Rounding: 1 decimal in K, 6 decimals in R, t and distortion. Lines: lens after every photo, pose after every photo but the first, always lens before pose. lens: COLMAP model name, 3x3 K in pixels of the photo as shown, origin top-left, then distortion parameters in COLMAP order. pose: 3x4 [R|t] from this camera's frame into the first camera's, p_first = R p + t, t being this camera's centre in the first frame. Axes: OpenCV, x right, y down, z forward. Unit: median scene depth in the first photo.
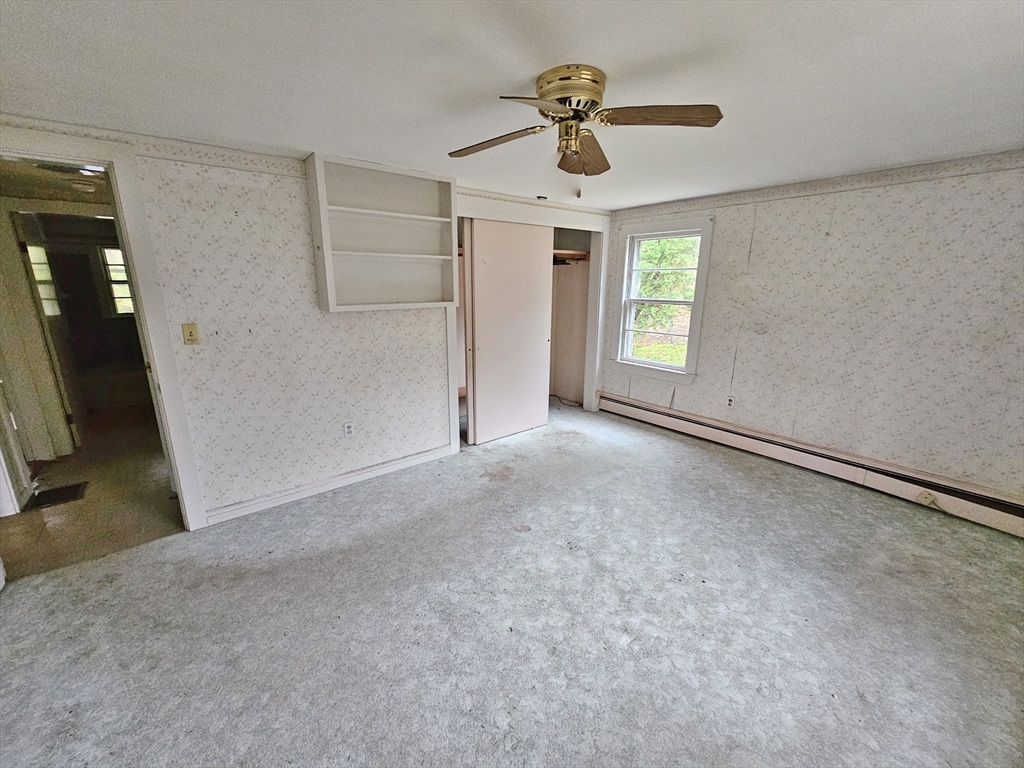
lens RADIAL K [[416.6, 0, 511.0], [0, 416.6, 383.7], [0, 0, 1]] dist [-0.000681, -0.000165]
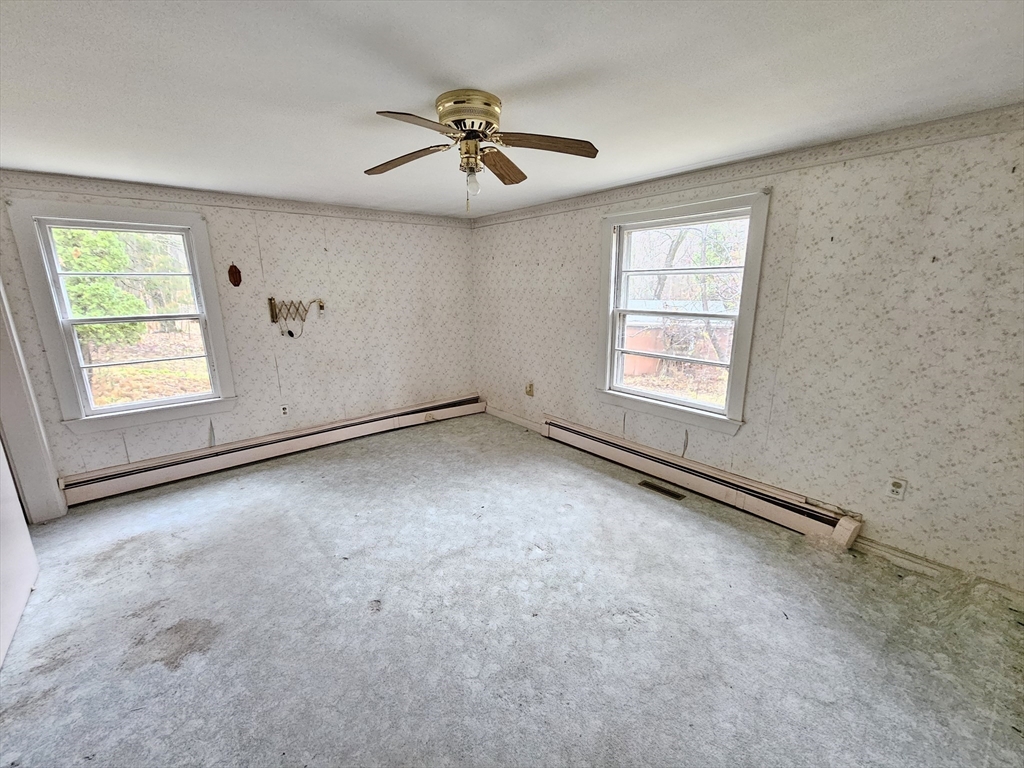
lens RADIAL K [[416.6, 0, 512.5], [0, 416.6, 384.9], [0, 0, 1]] dist [-0.000681, -0.000165]
pose [[-0.008110, -0.237876, 0.971262, -0.478829], [0.248487, 0.940348, 0.232379, -0.121501], [-0.968601, 0.243230, 0.051483, 0.457772]]
